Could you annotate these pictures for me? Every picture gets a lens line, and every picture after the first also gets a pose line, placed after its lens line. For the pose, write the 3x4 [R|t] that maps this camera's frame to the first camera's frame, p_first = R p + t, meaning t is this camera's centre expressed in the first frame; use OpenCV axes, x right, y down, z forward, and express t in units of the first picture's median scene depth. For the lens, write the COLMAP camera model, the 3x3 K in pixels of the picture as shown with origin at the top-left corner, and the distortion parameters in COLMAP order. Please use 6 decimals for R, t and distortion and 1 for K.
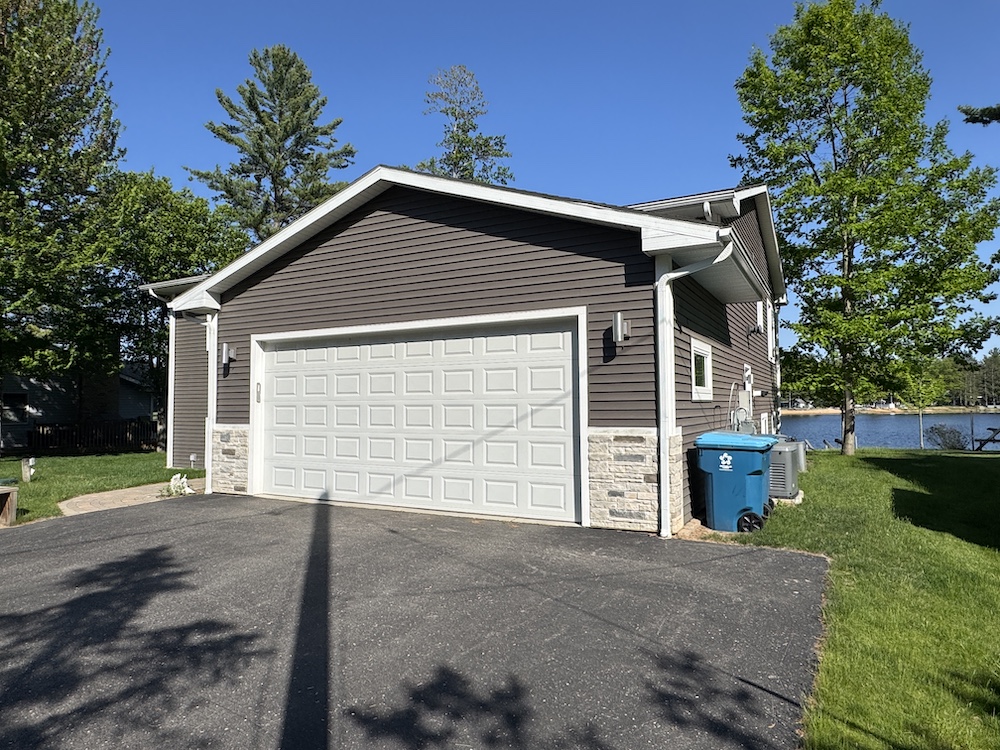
lens RADIAL K [[621.9, 0, 499.4], [0, 621.9, 373.3], [0, 0, 1]] dist [0.002393, 0.000744]
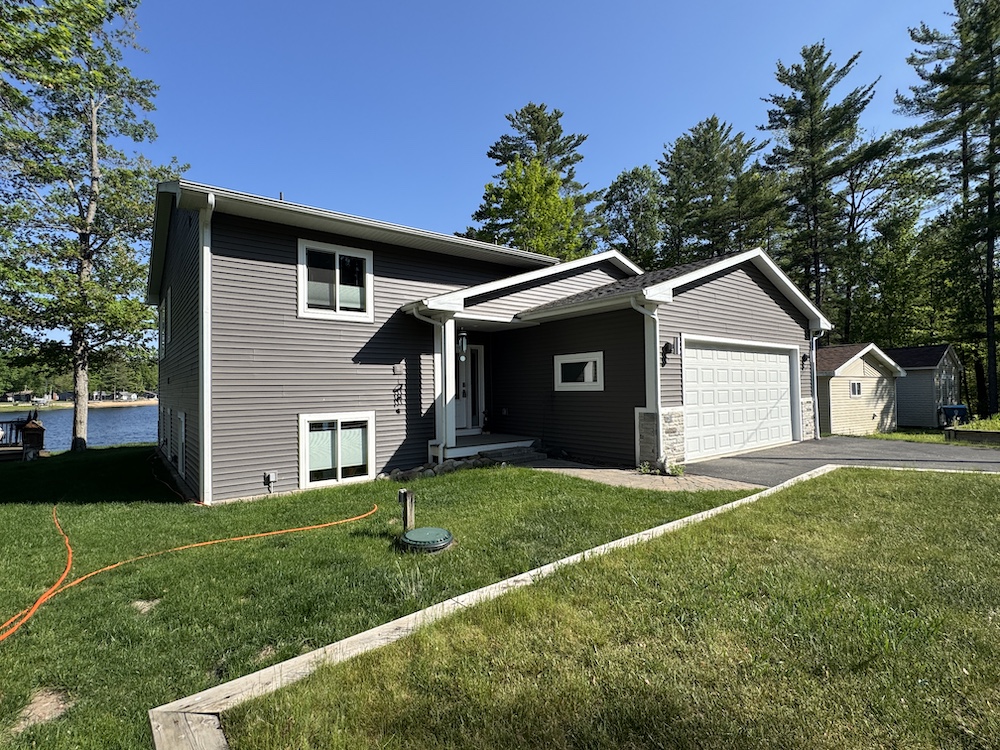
lens RADIAL K [[492.1, 0, 502.7], [0, 492.1, 370.1], [0, 0, 1]] dist [-0.002807, 0.000258]
pose [[0.399020, 0.034444, 0.916295, -1.437636], [-0.031962, 0.999209, -0.023642, 0.045901], [-0.916385, -0.019853, 0.399805, 0.942236]]
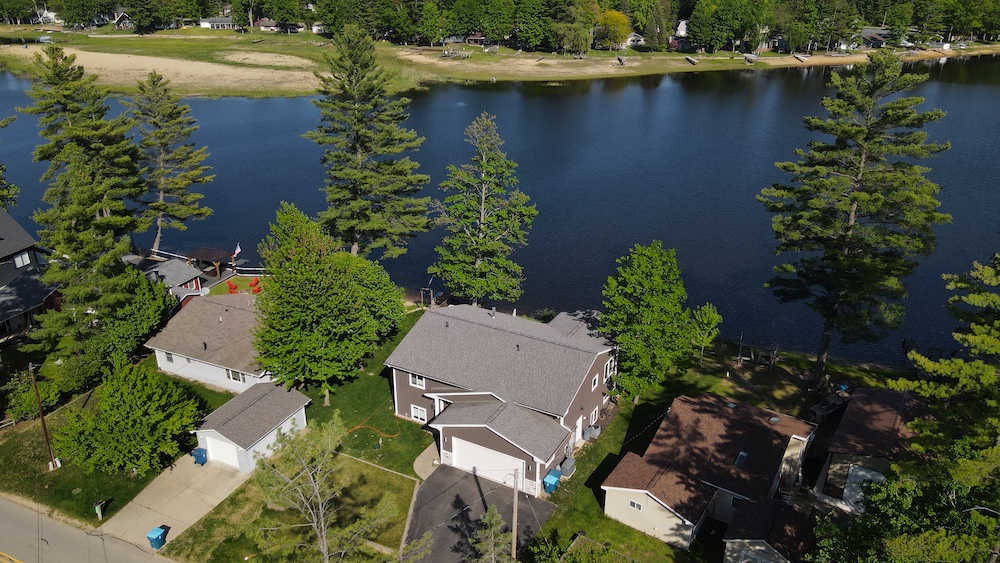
lens RADIAL K [[740.5, 0, 501.6], [0, 740.5, 283.5], [0, 0, 1]] dist [0.006163, 0.026568]
pose [[0.999891, 0.014329, 0.003677, -0.089482], [-0.014463, 0.894568, 0.446697, -3.346906], [0.003111, -0.446701, 0.894678, -3.158726]]
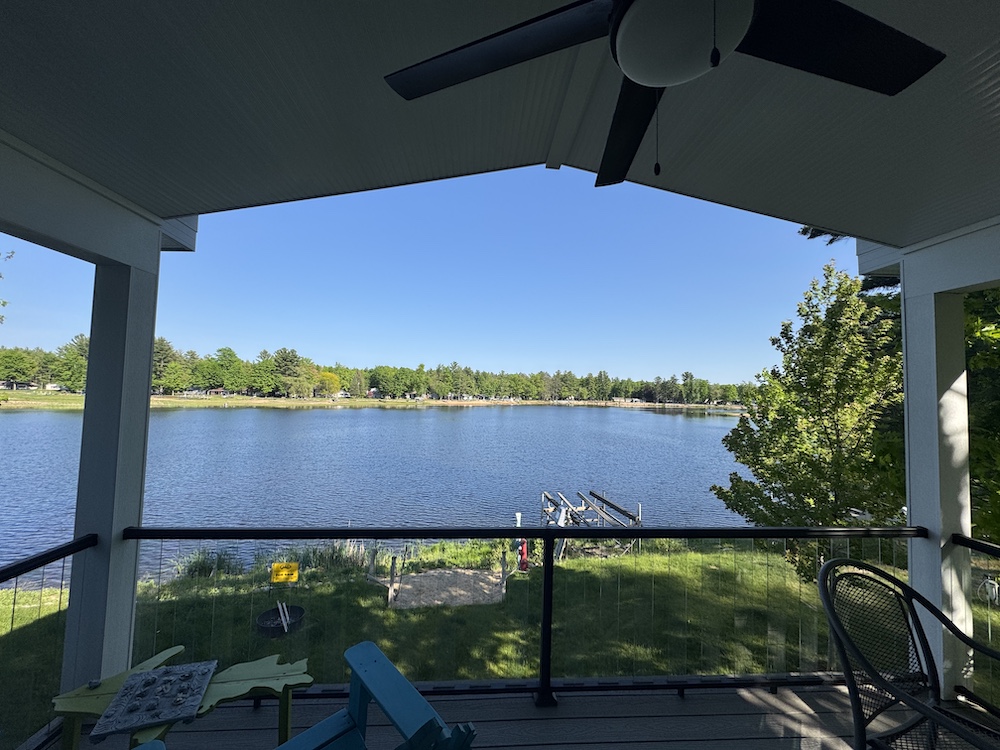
lens RADIAL K [[398.0, 0, 501.3], [0, 398.0, 375.1], [0, 0, 1]] dist [-0.001016, -0.000768]
pose [[0.848968, 0.054266, 0.525651, 0.582264], [-0.058313, 0.998259, -0.008876, -0.143426], [-0.525217, -0.023116, 0.850654, 2.249159]]
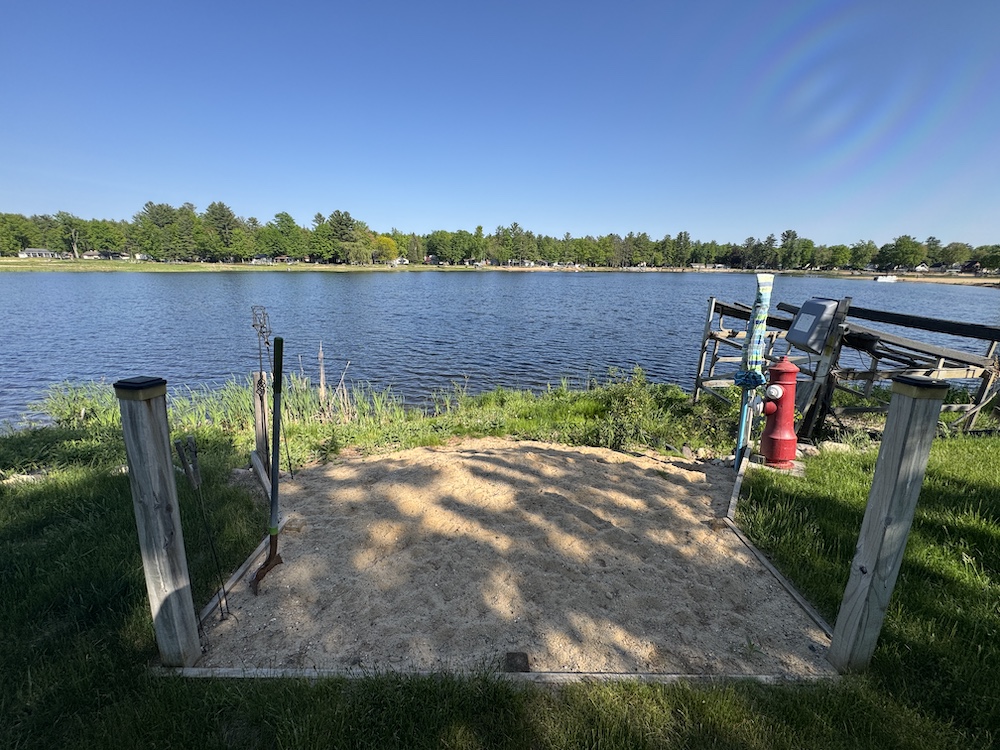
lens RADIAL K [[398.0, 0, 500.5], [0, 398.0, 376.7], [0, 0, 1]] dist [-0.001016, -0.000768]
pose [[0.919253, -0.087722, 0.383769, 0.972823], [-0.040447, 0.948651, 0.313728, 0.274099], [-0.391584, -0.303917, 0.868502, 3.066950]]
